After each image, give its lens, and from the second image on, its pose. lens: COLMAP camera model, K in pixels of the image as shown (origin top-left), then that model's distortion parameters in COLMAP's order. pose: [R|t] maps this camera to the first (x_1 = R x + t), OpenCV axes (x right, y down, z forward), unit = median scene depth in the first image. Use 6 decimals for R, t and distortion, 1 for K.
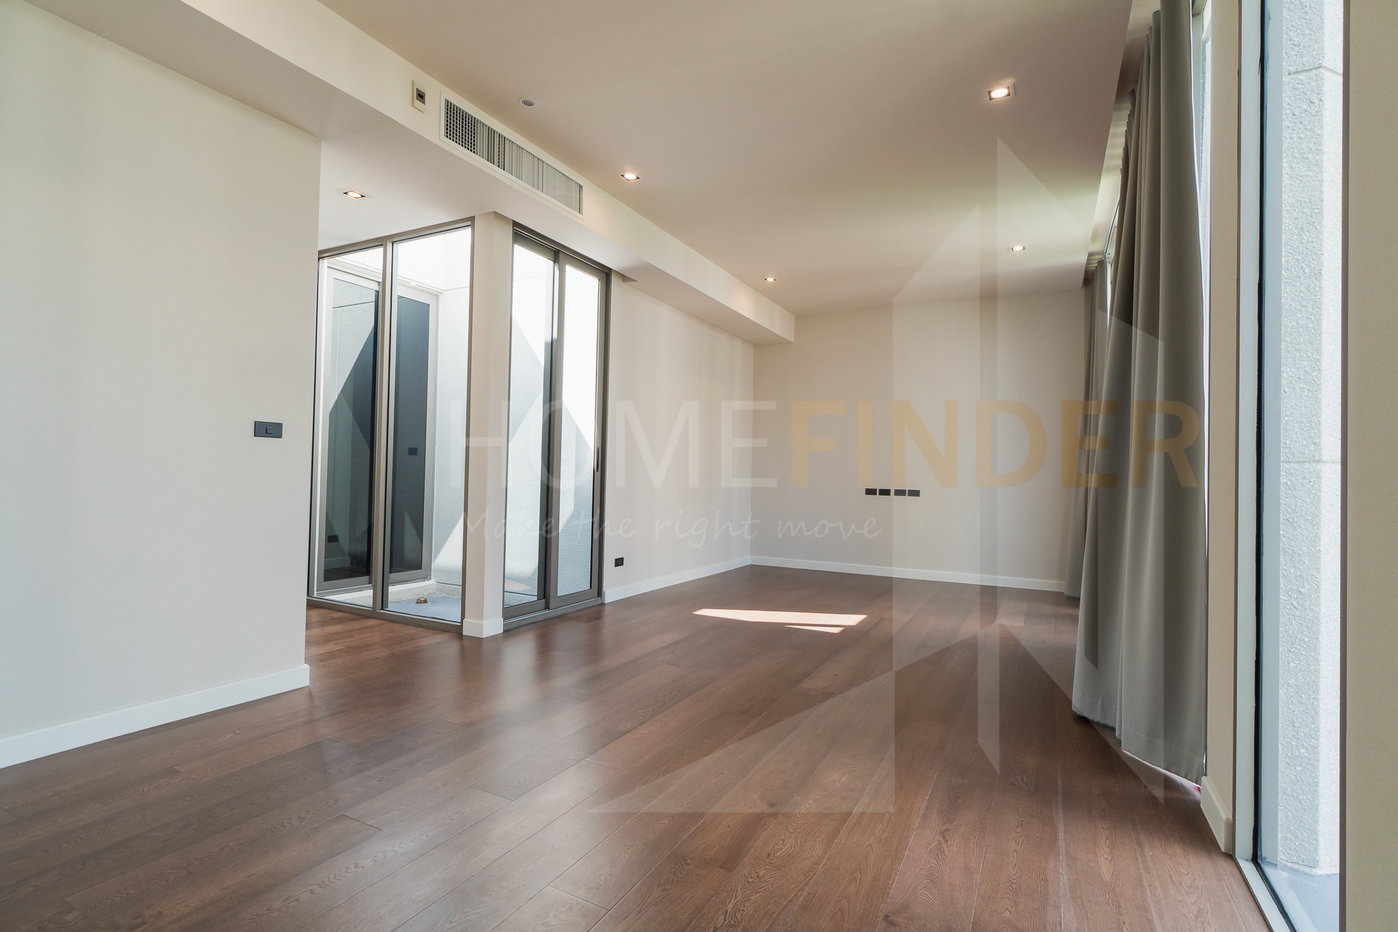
lens RADIAL K [[661.8, 0, 700.9], [0, 661.8, 469.0], [0, 0, 1]] dist [-0.000431, -0.000009]
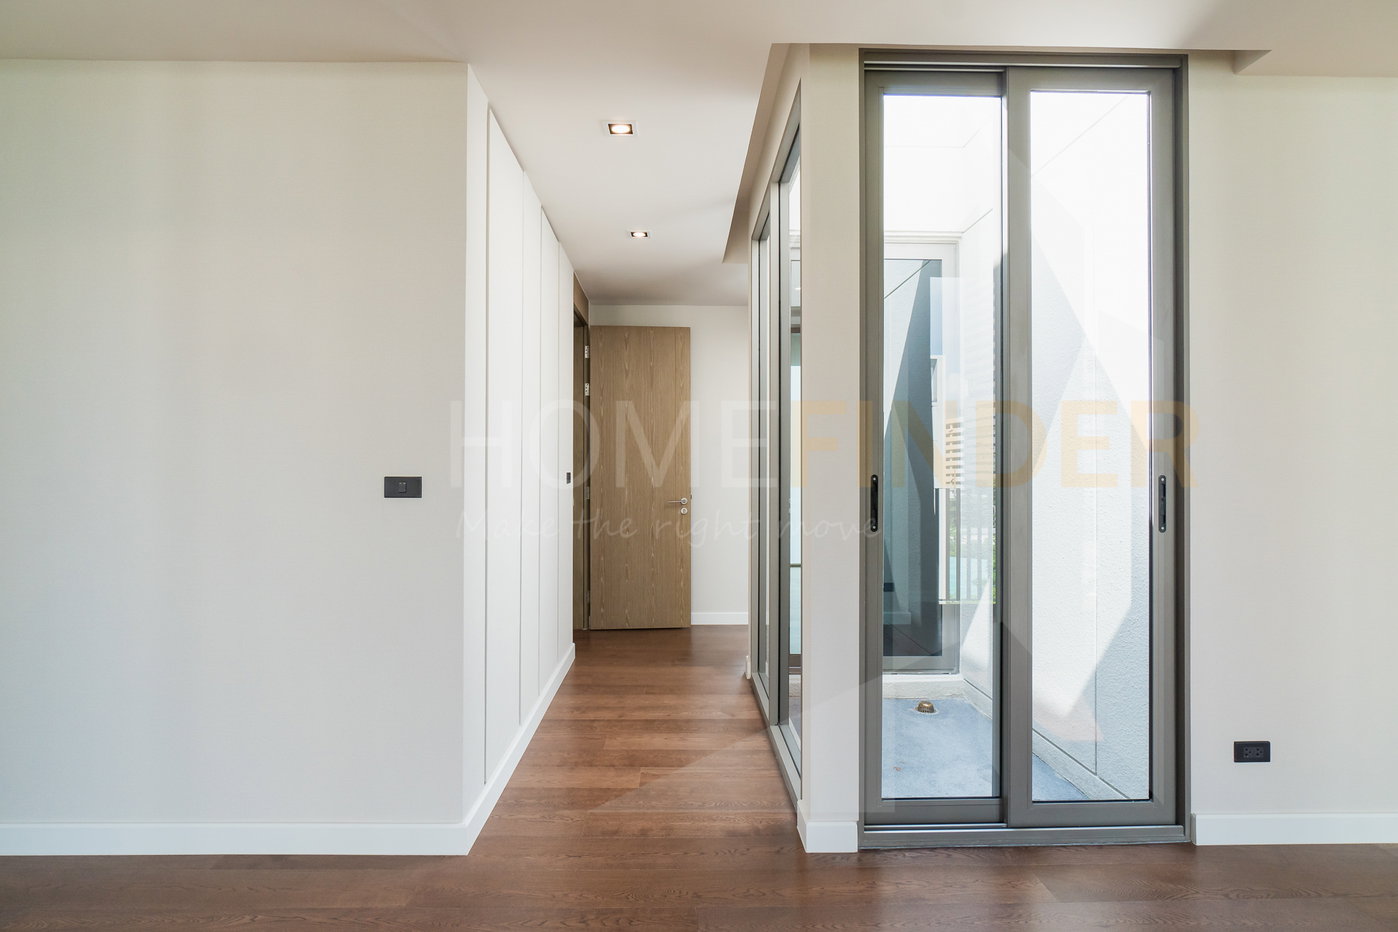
lens RADIAL K [[703.7, 0, 693.4], [0, 703.7, 465.1], [0, 0, 1]] dist [-0.004437, 0.000402]
pose [[0.477371, -0.026796, -0.878293, 0.103685], [0.015835, 0.999635, -0.021891, -0.034984], [0.878559, -0.003457, 0.477621, 0.520111]]
